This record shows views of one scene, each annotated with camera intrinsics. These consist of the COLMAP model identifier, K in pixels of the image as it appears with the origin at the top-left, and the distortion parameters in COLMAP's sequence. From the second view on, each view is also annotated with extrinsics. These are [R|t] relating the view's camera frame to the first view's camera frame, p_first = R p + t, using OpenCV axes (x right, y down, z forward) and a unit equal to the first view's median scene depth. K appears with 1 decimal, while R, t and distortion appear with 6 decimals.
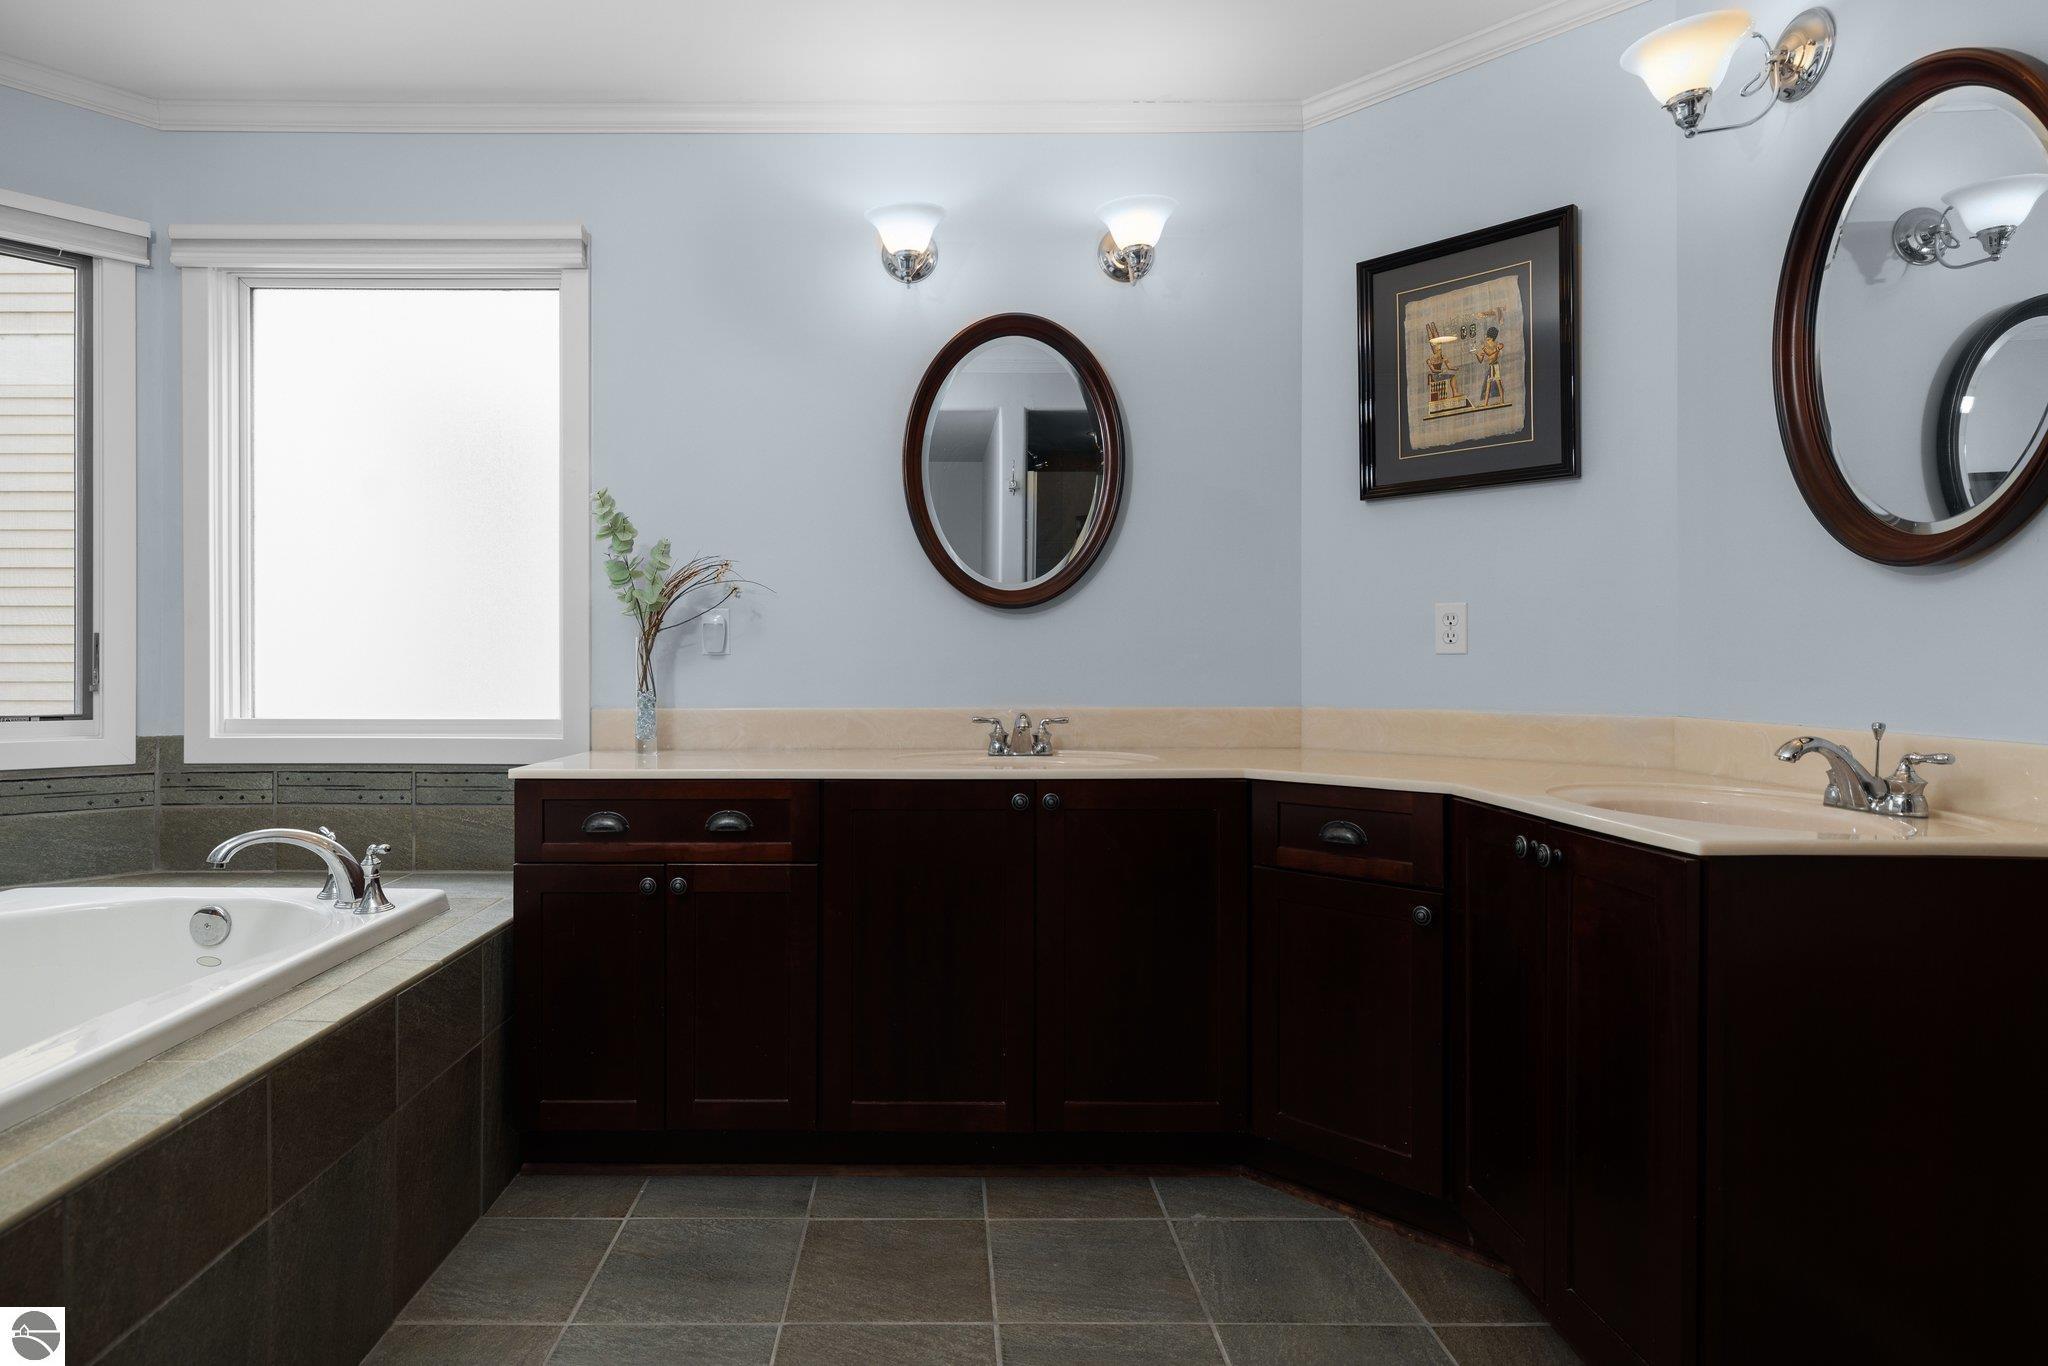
lens RADIAL K [[1078.7, 0, 1014.4], [0, 1078.7, 666.4], [0, 0, 1]] dist [0.000231, -0.001043]
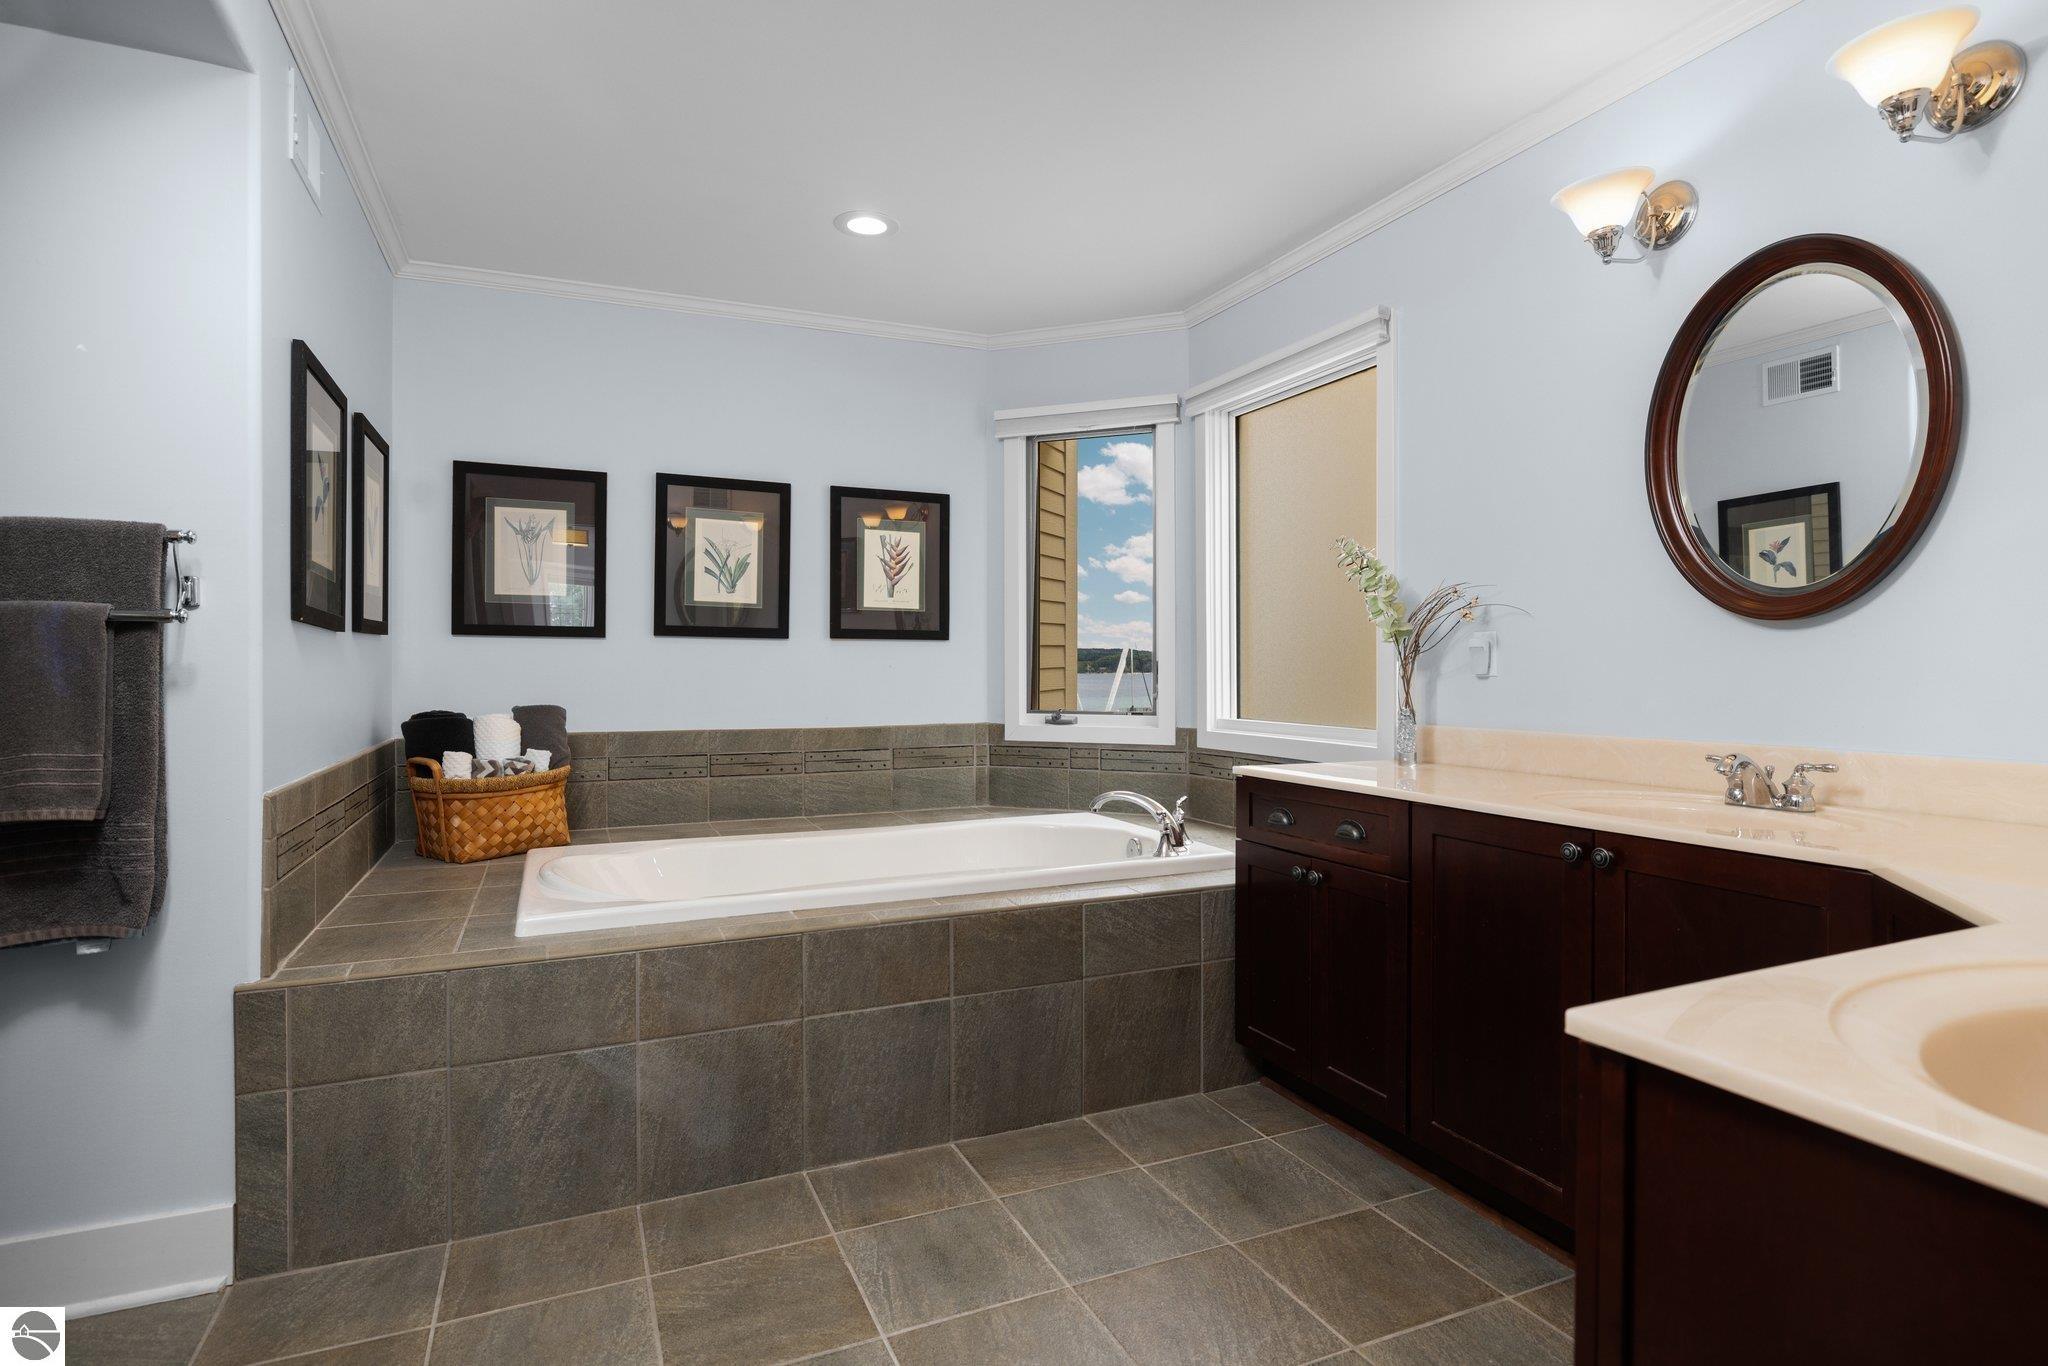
lens RADIAL K [[1028.7, 0, 1016.7], [0, 1028.7, 669.8], [0, 0, 1]] dist [-0.003513, -0.000011]
pose [[0.415129, -0.001328, -0.909762, 0.445942], [0.001490, 0.999999, -0.000780, -0.017464], [0.909761, -0.001031, 0.415130, 0.189819]]
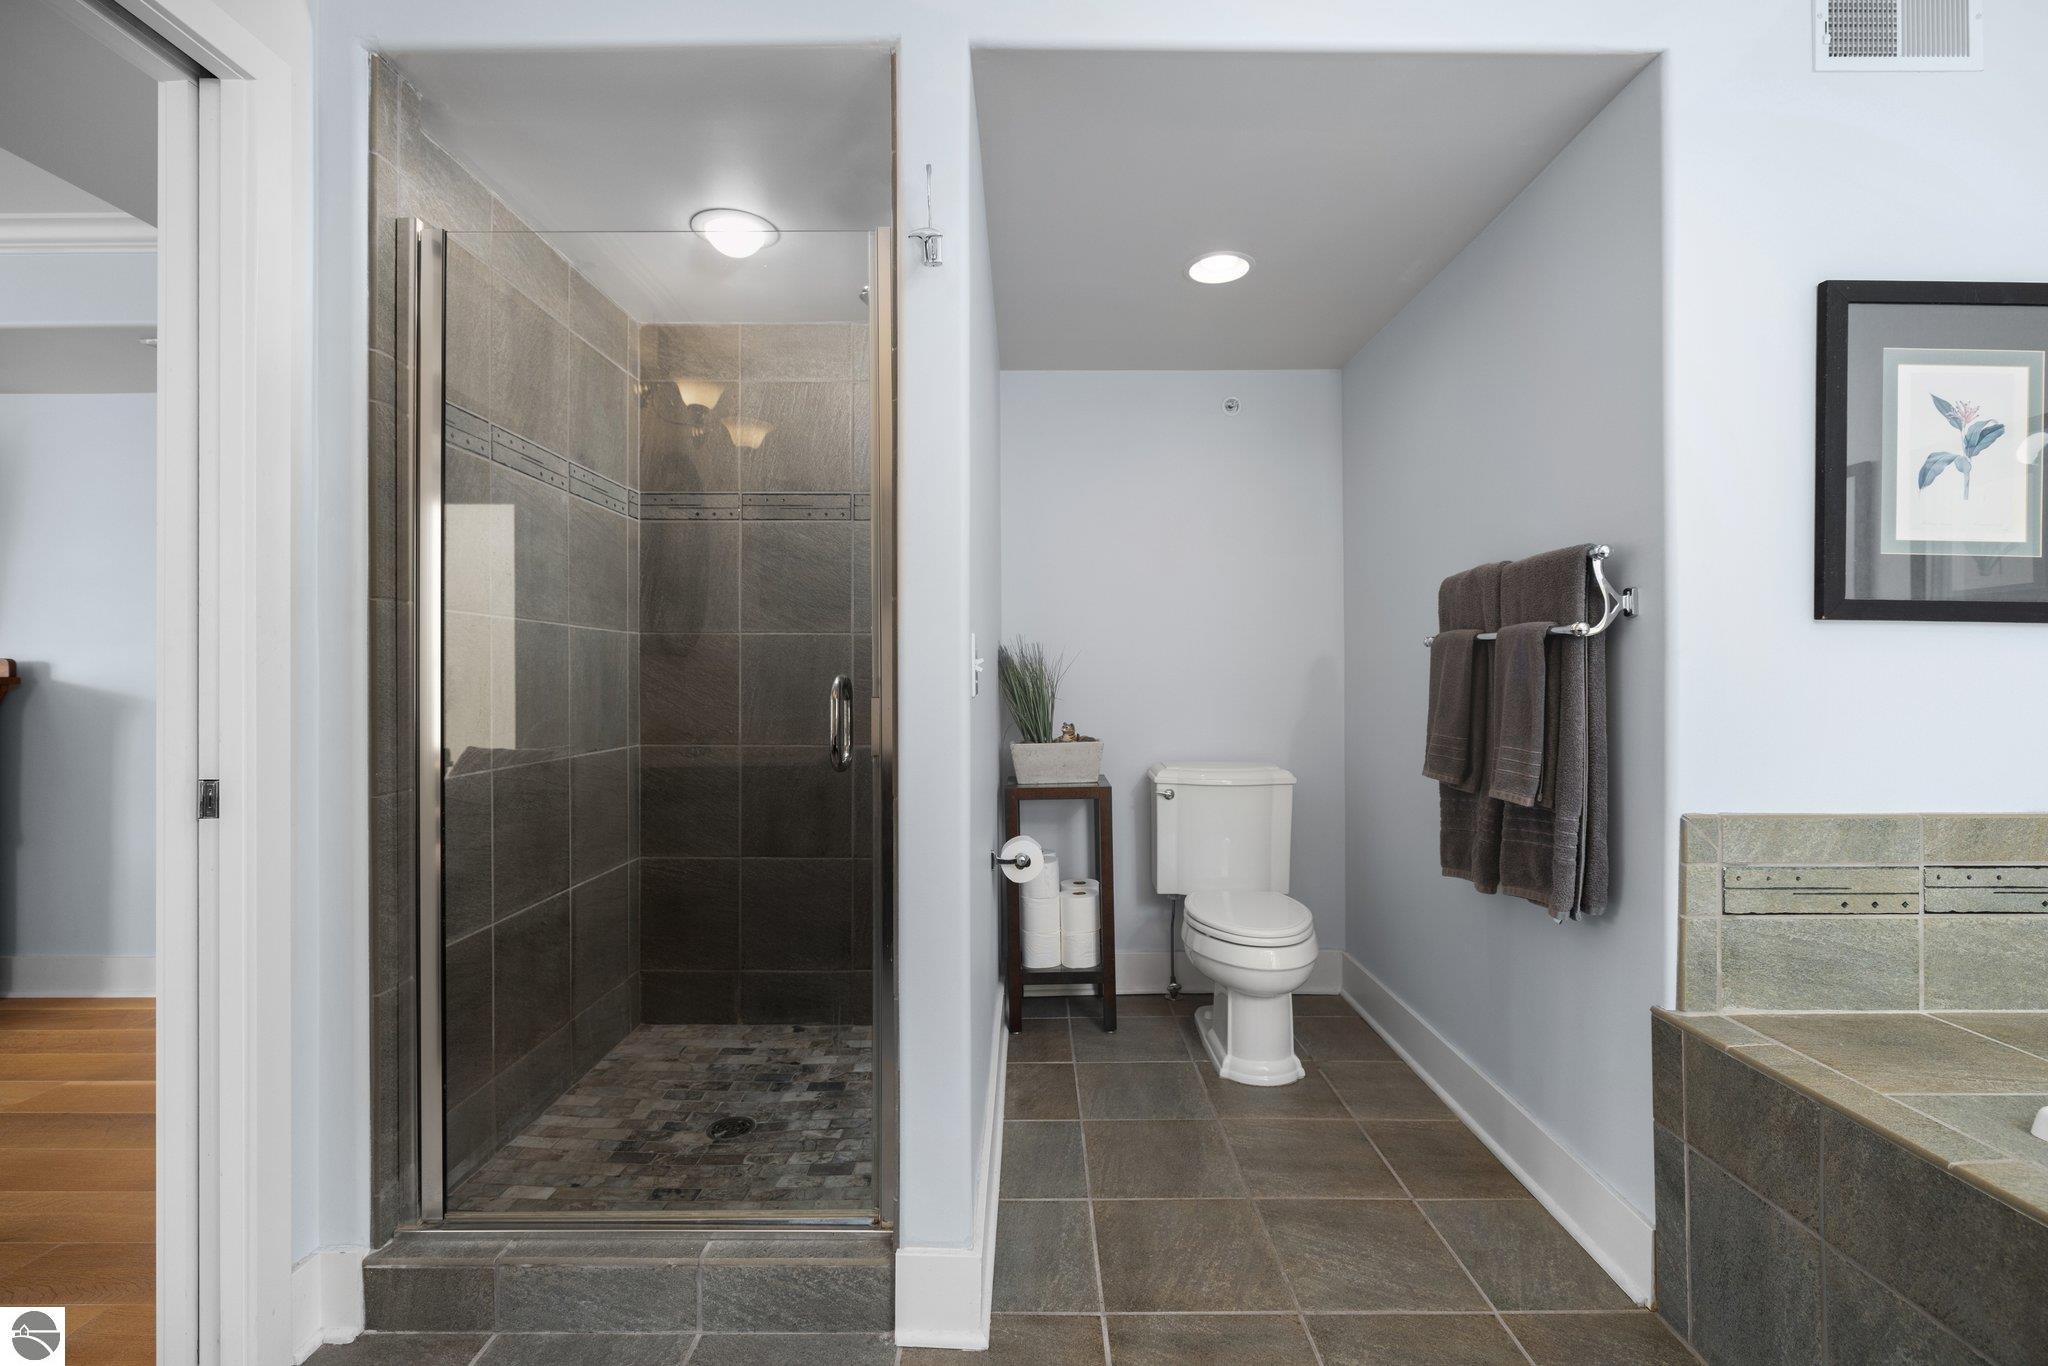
lens RADIAL K [[928.5, 0, 1023.3], [0, 928.5, 669.6], [0, 0, 1]] dist [0.003649, 0.000334]
pose [[-0.999909, 0.003446, -0.013071, -0.302446], [0.003444, 0.999994, 0.000194, -0.033578], [0.013072, 0.000149, -0.999915, 0.905243]]
